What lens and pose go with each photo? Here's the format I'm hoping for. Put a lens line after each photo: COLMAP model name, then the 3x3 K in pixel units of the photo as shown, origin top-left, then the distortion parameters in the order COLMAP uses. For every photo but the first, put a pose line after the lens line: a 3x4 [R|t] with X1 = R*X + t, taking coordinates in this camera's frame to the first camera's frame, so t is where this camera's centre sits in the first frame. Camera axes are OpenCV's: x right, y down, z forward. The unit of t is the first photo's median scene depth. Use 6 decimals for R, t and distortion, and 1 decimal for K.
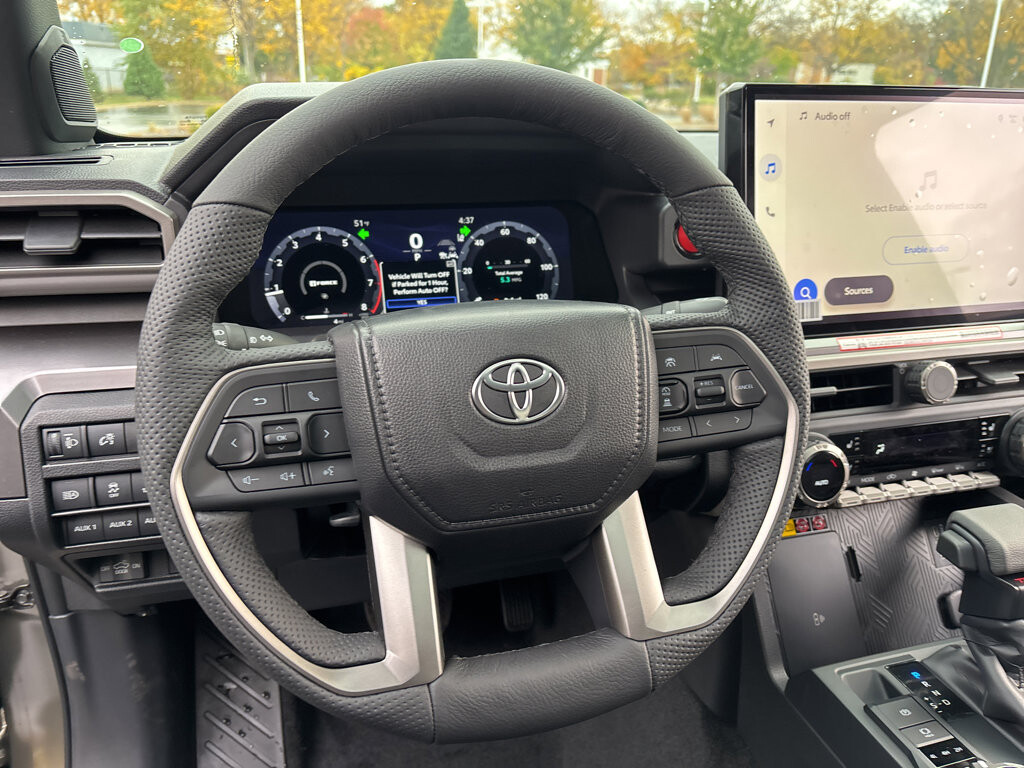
lens RADIAL K [[769.3, 0, 503.8], [0, 769.3, 384.9], [0, 0, 1]] dist [0.077051, -0.106679]
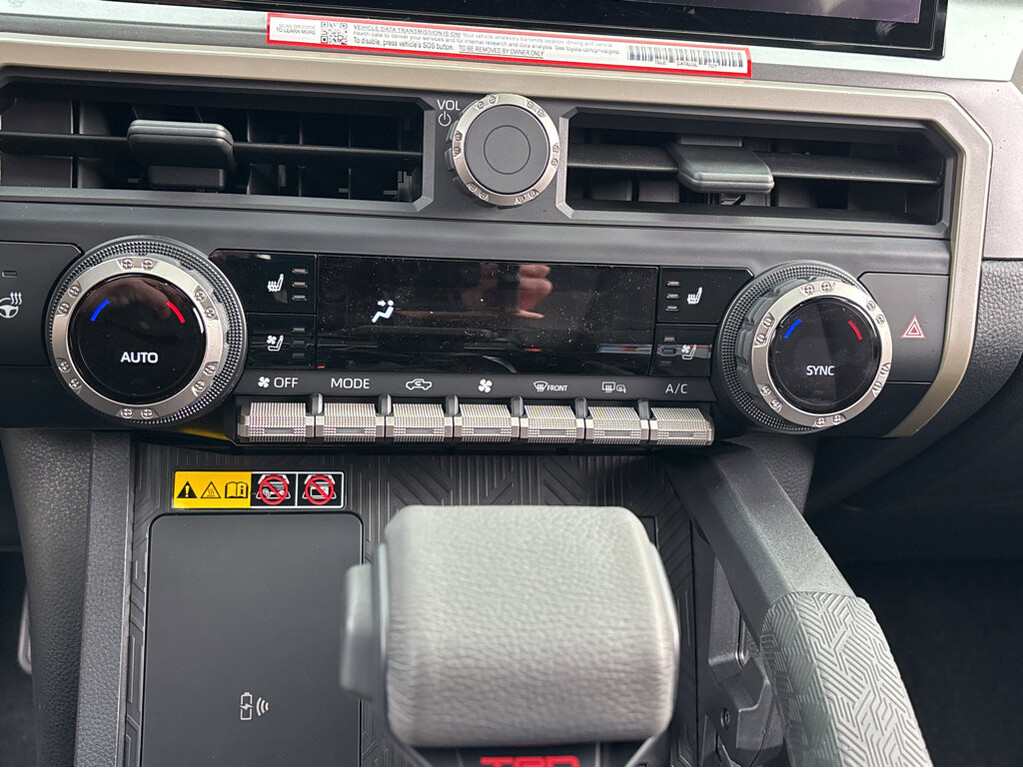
lens RADIAL K [[1154.7, 0, 512.5], [0, 1154.7, 391.1], [0, 0, 1]] dist [0.229313, -0.619646]
pose [[0.989719, 0.110435, -0.090893, 0.592256], [-0.107145, 0.993425, 0.040326, 0.089273], [0.094748, -0.030173, 0.995044, 0.384081]]
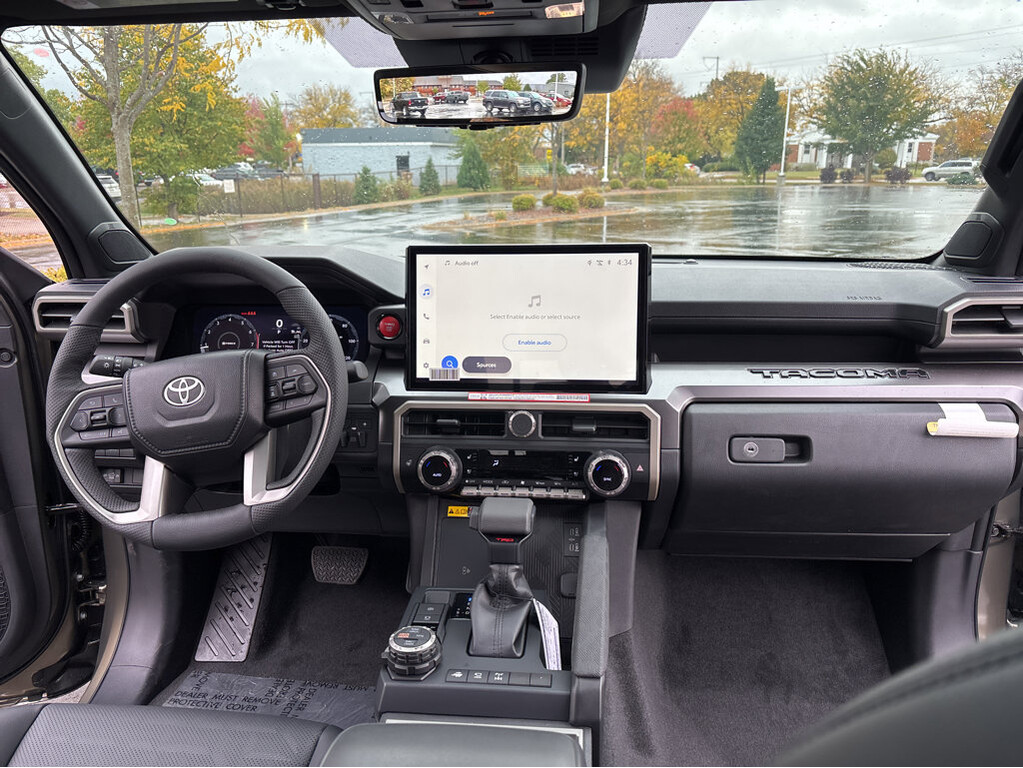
lens RADIAL K [[769.7, 0, 515.7], [0, 769.7, 386.1], [0, 0, 1]] dist [0.065301, -0.064125]
pose [[0.928700, 0.070332, -0.364102, 1.057672], [-0.103562, 0.991974, -0.072537, 0.033944], [0.356078, 0.105072, 0.928530, -0.467829]]
